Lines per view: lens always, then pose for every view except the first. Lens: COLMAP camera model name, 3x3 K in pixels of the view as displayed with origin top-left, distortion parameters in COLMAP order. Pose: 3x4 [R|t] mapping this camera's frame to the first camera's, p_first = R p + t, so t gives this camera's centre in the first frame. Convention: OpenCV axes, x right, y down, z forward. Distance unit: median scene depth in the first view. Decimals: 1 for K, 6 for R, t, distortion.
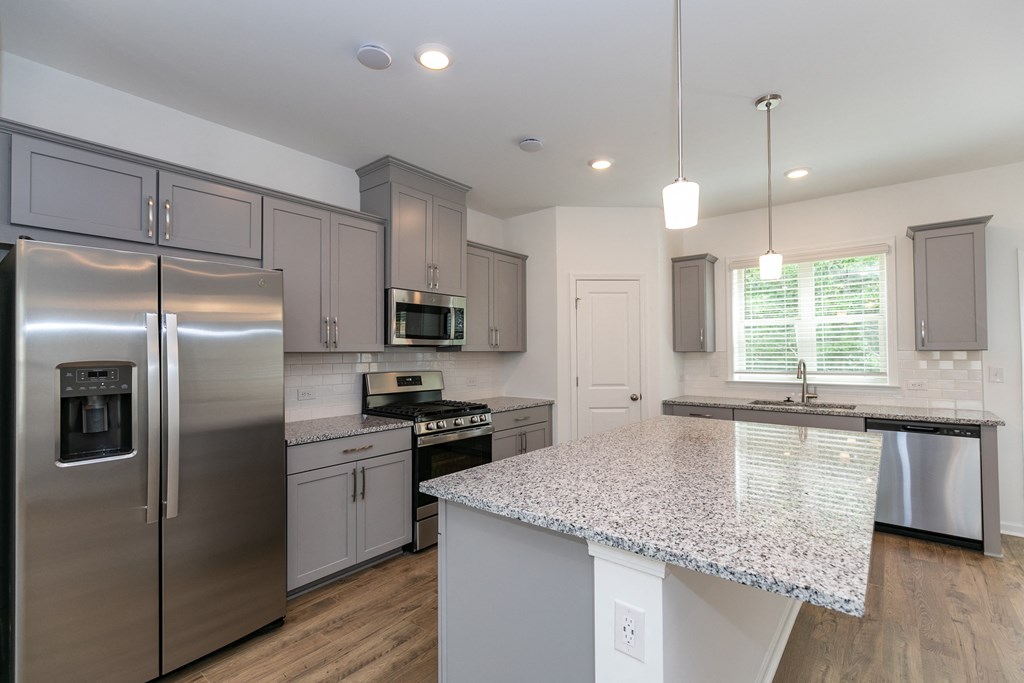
lens RADIAL K [[462.2, 0, 512.5], [0, 462.2, 344.5], [0, 0, 1]] dist [0.021379, 0.000064]
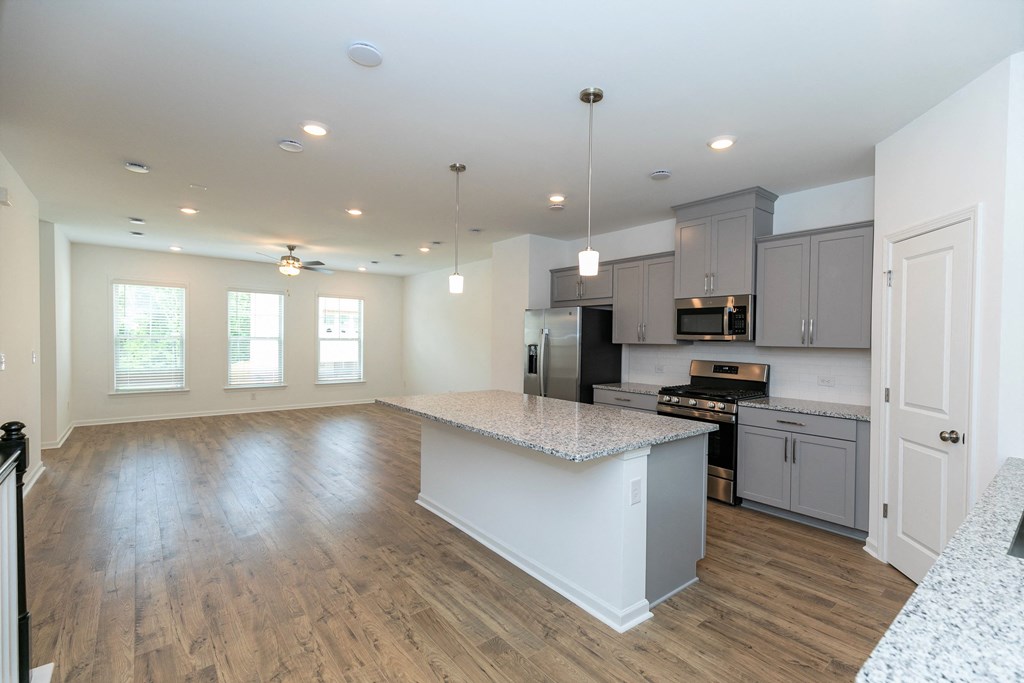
lens RADIAL K [[462.2, 0, 509.1], [0, 462.2, 346.0], [0, 0, 1]] dist [0.021379, 0.000064]
pose [[-0.204452, 0.018936, -0.978693, 1.147192], [0.003842, 0.999821, 0.018542, -0.007404], [0.978869, 0.000031, -0.204488, 0.742855]]
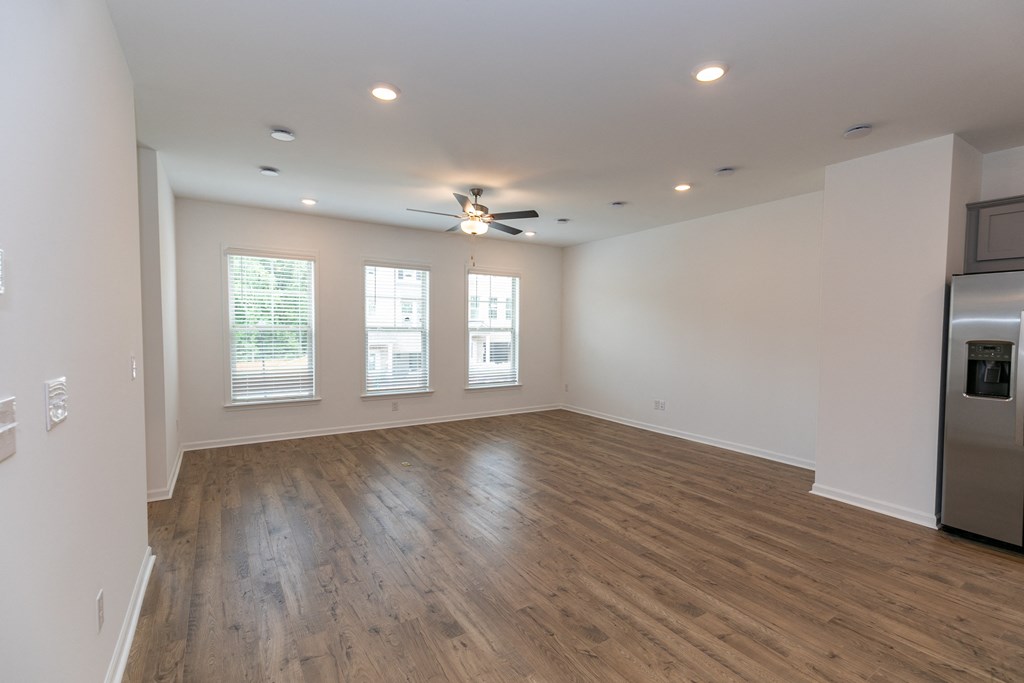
lens RADIAL K [[462.2, 0, 511.5], [0, 462.2, 345.1], [0, 0, 1]] dist [0.021379, 0.000064]
pose [[-0.306412, 0.043245, -0.950916, 0.629833], [0.008928, 0.999054, 0.042558, -0.017689], [0.951857, 0.004550, -0.306508, -0.059911]]
